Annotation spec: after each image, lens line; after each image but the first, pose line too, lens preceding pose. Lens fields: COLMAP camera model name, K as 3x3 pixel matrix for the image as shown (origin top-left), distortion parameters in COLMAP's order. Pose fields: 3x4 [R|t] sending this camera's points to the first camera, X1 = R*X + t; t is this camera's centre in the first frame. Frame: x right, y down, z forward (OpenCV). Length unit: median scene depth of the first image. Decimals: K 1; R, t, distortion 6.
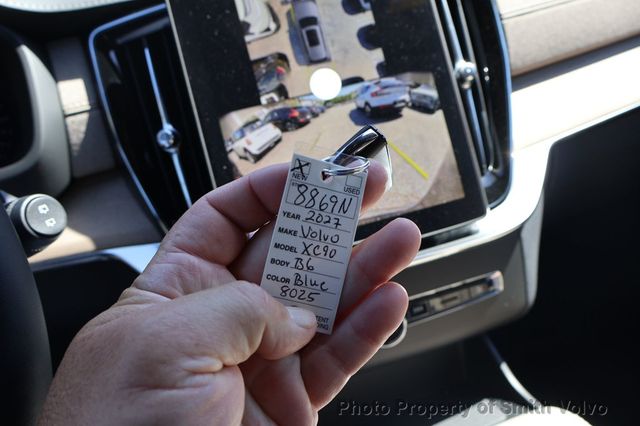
lens RADIAL K [[545.7, 0, 320.0], [0, 545.7, 213.0], [0, 0, 1]] dist [-0.004183, 0.007091]
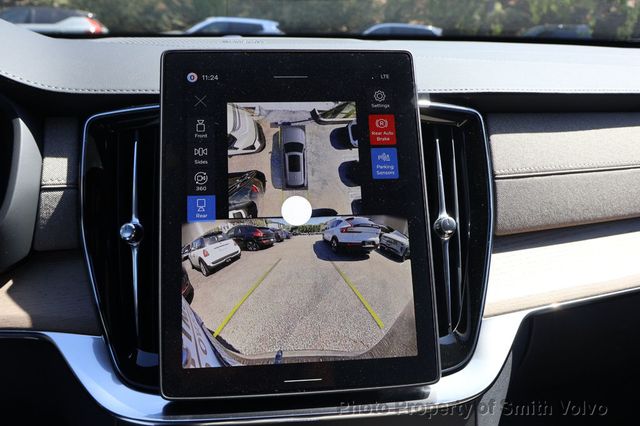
lens RADIAL K [[545.7, 0, 320.0], [0, 545.7, 213.0], [0, 0, 1]] dist [-0.004183, 0.007091]
pose [[0.977859, 0.196583, -0.071746, 0.122001], [-0.205702, 0.965953, -0.156915, -0.085651], [0.038456, 0.168199, 0.985003, 0.031249]]
